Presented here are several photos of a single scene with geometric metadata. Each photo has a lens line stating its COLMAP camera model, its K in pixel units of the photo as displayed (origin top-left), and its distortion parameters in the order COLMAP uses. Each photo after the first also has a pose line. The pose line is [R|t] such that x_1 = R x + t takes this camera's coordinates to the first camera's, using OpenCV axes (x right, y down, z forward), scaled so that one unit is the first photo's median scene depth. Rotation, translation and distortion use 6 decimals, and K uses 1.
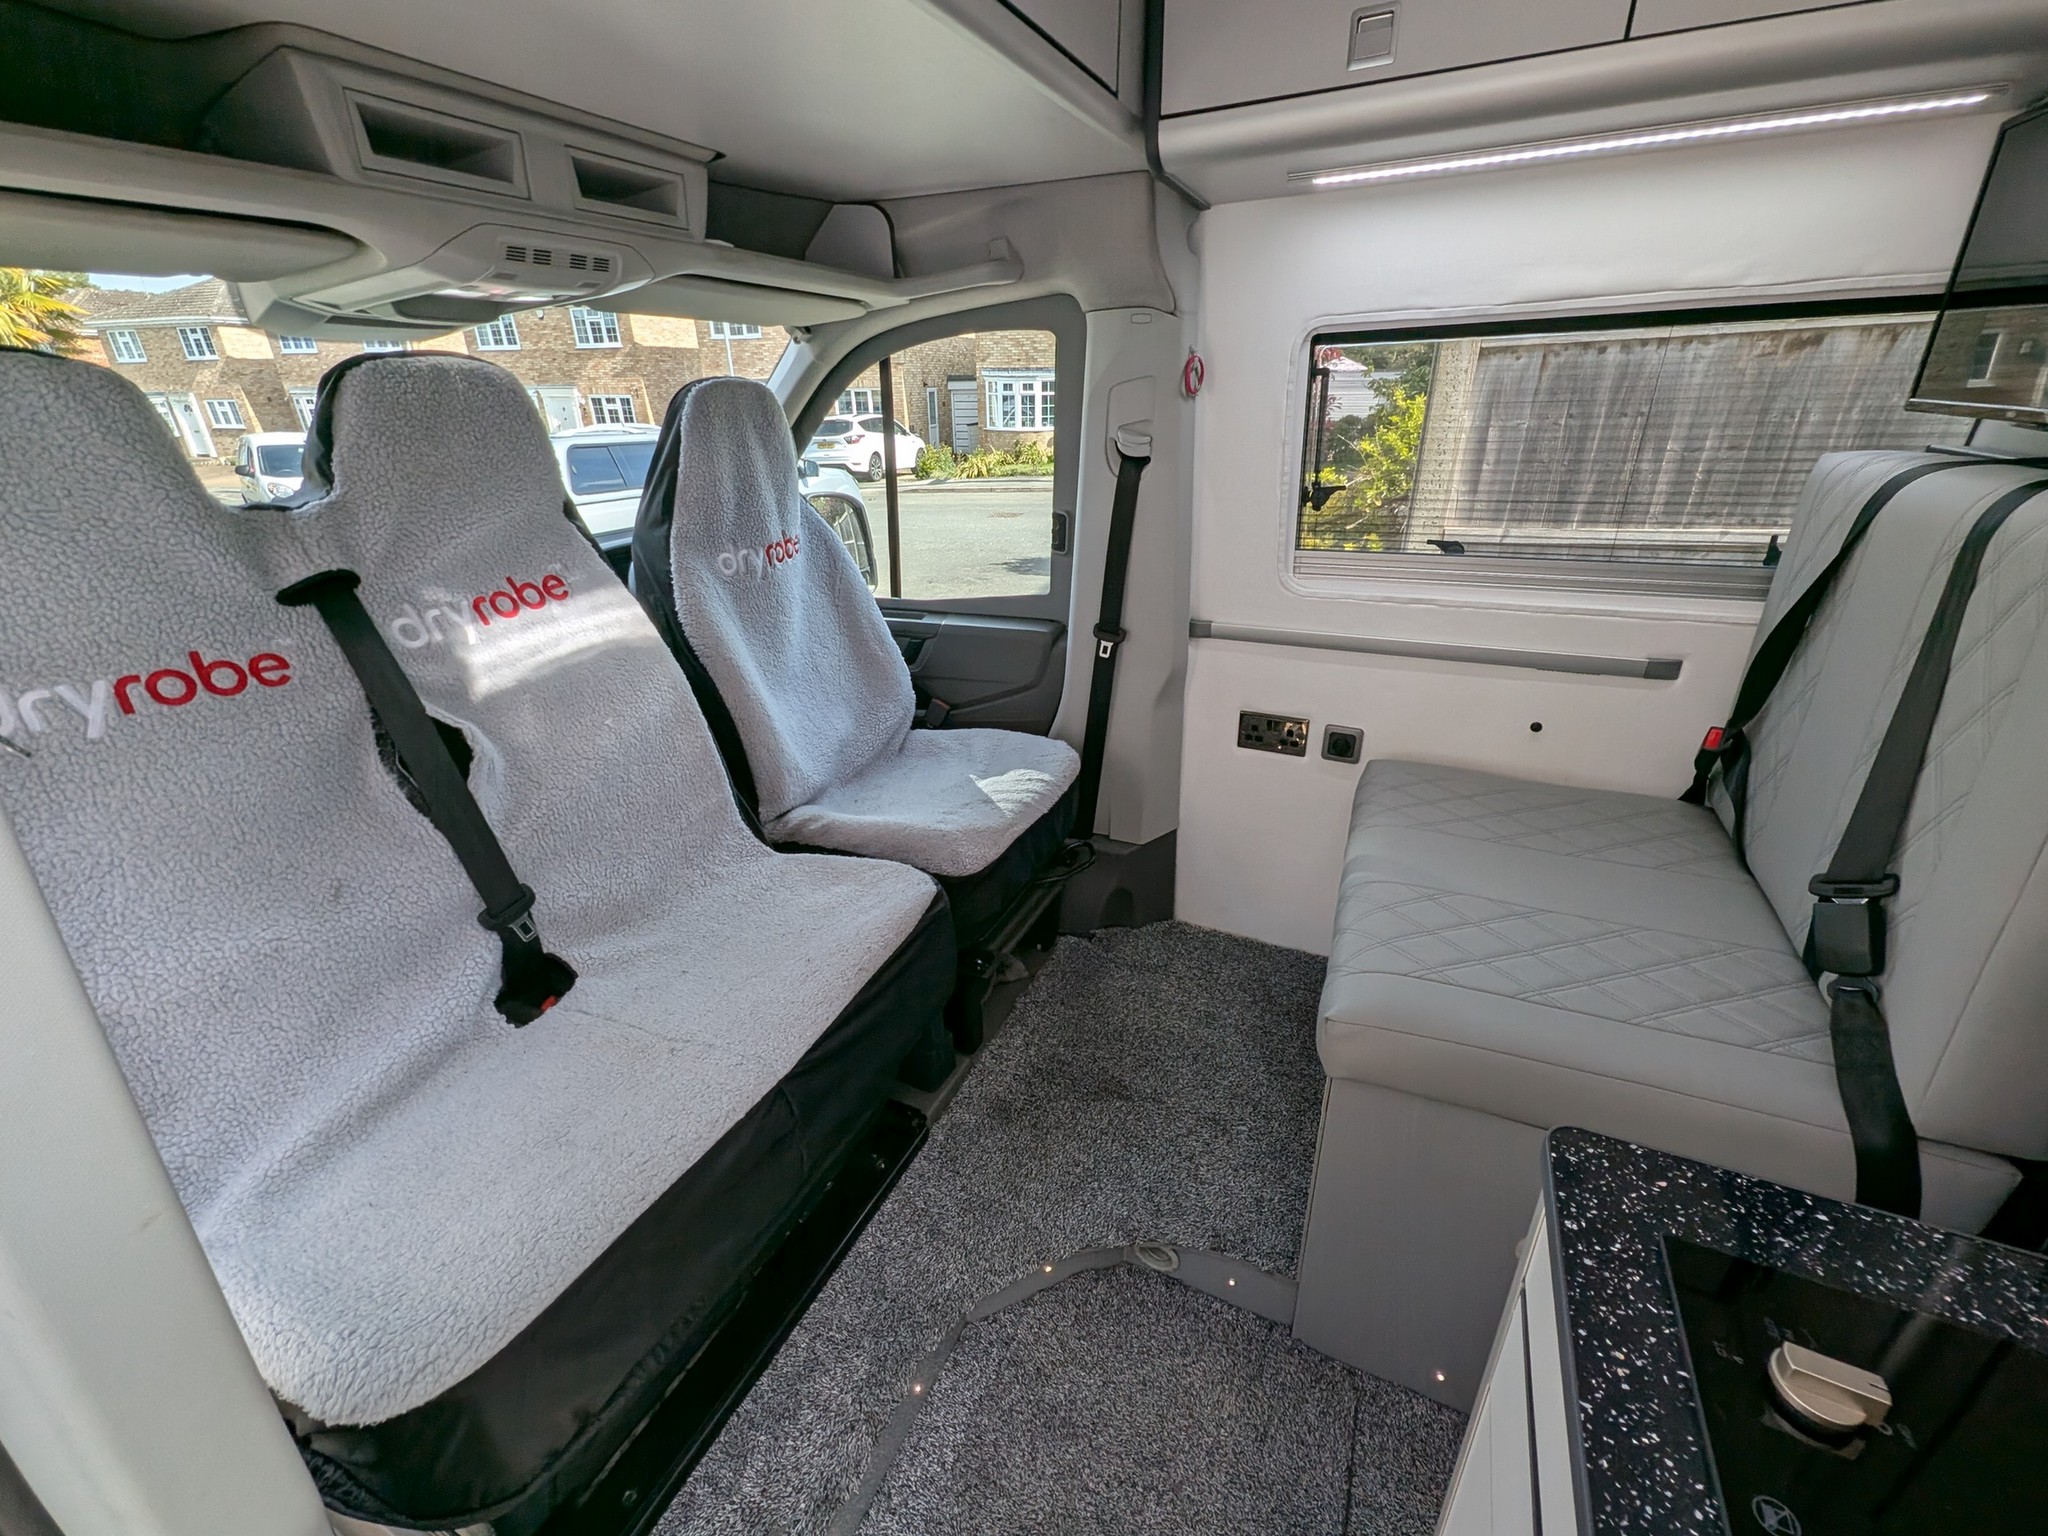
lens RADIAL K [[841.3, 0, 1032.2], [0, 841.3, 764.5], [0, 0, 1]] dist [0.007559, -0.002012]
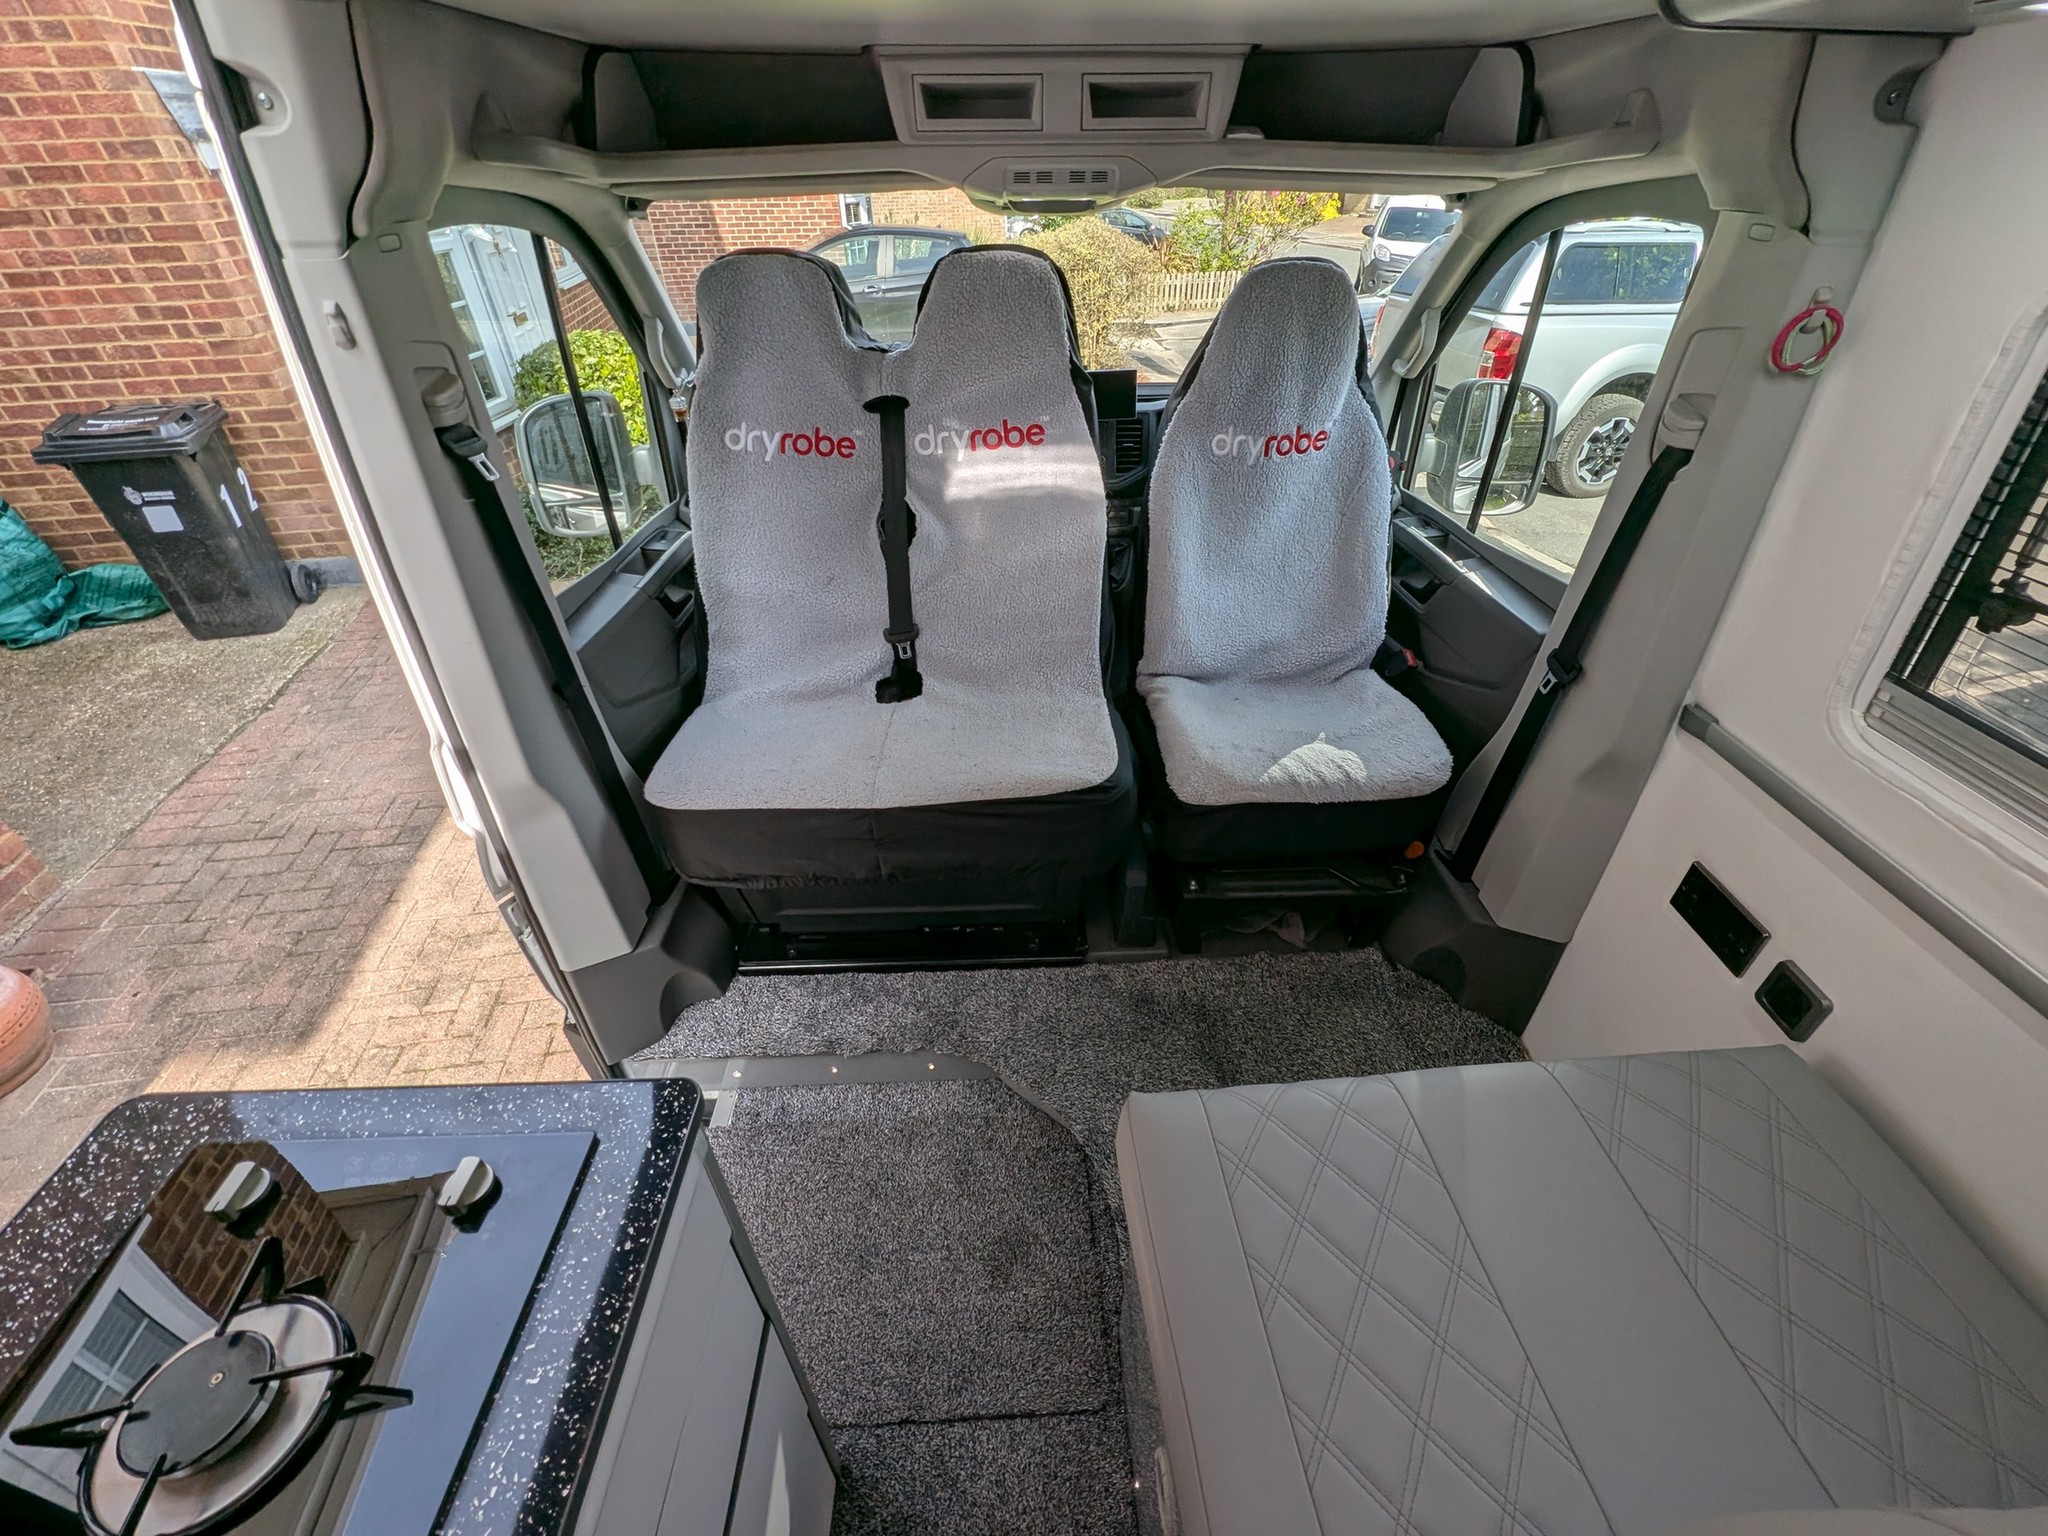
lens RADIAL K [[841.3, 0, 1031.5], [0, 841.3, 766.4], [0, 0, 1]] dist [0.007559, -0.002012]
pose [[0.459023, 0.535298, -0.709051, 0.677451], [-0.366120, 0.841155, 0.398013, -0.308856], [0.809478, 0.076901, 0.582093, 0.276398]]
